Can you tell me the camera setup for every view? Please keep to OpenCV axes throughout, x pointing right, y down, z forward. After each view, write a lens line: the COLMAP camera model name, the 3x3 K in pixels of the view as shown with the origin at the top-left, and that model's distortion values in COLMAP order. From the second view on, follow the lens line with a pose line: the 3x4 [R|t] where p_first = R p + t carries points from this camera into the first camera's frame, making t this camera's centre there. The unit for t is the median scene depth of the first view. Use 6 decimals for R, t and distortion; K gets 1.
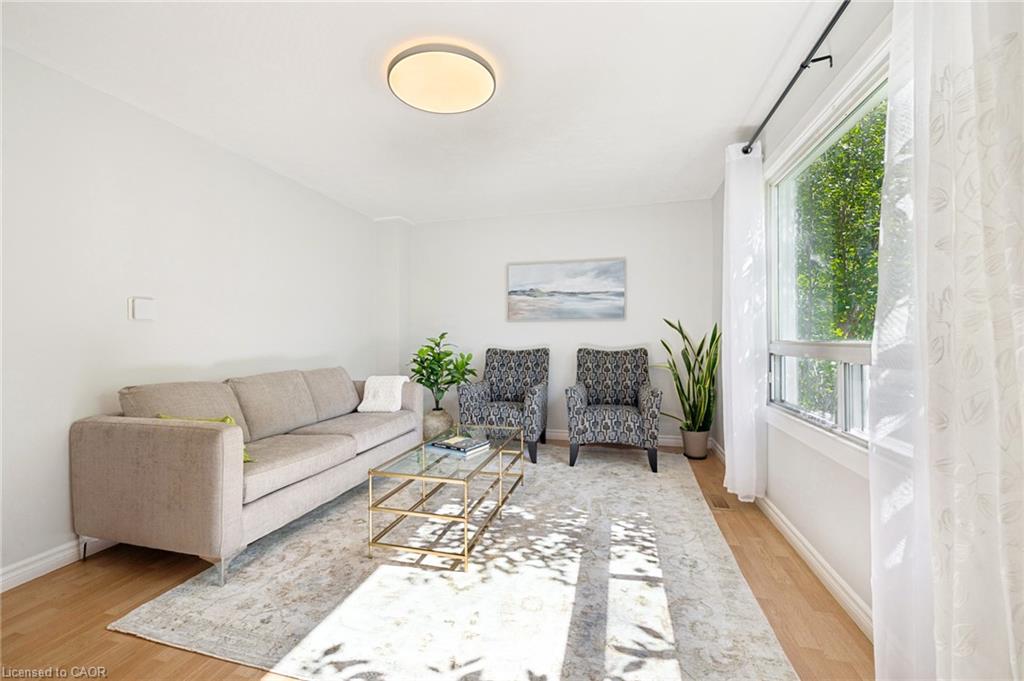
lens RADIAL K [[430.4, 0, 496.7], [0, 430.4, 337.3], [0, 0, 1]] dist [-0.020798, -0.000184]
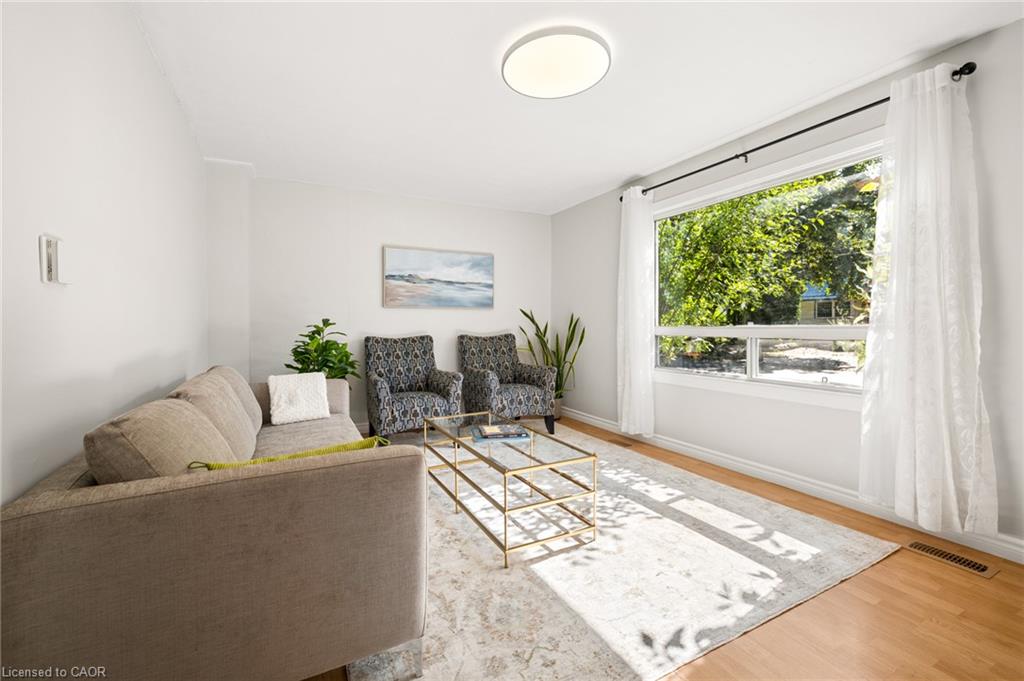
lens RADIAL K [[419.6, 0, 499.0], [0, 419.6, 330.5], [0, 0, 1]] dist [-0.001453, -0.000114]
pose [[0.737228, -0.009073, 0.675583, -0.461949], [0.004576, 0.999954, 0.008436, 0.007237], [-0.675628, -0.003128, 0.737236, 0.188675]]
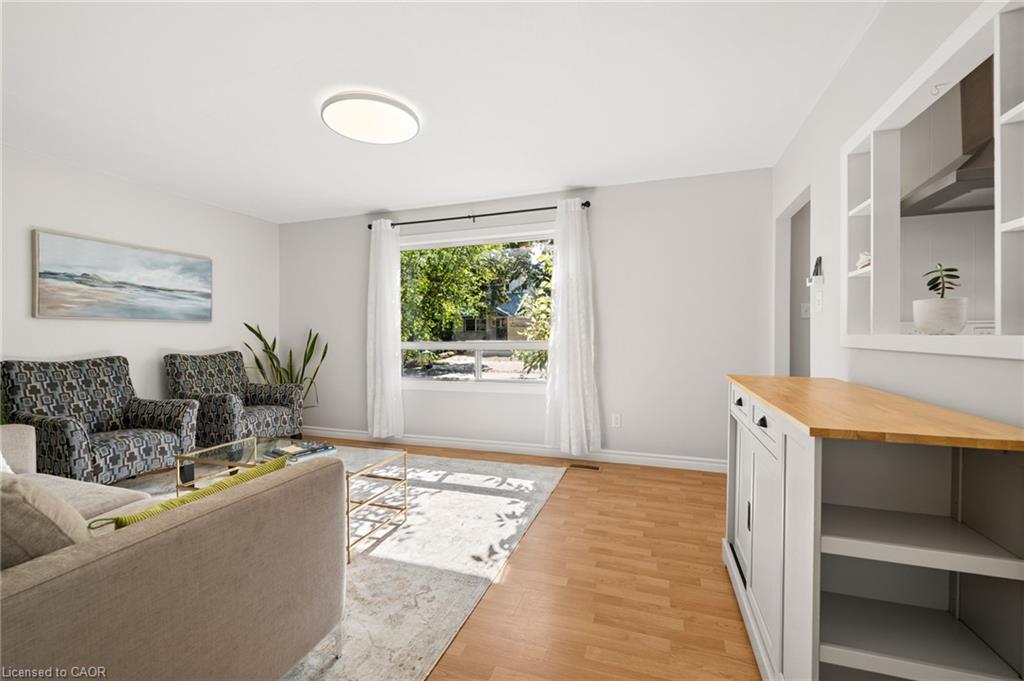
lens RADIAL K [[419.6, 0, 513.7], [0, 419.6, 338.0], [0, 0, 1]] dist [-0.001453, -0.000114]
pose [[0.053525, -0.003574, 0.998560, -0.642639], [0.008848, 0.999956, 0.003105, -0.002957], [-0.998527, 0.008669, 0.053554, 0.289238]]
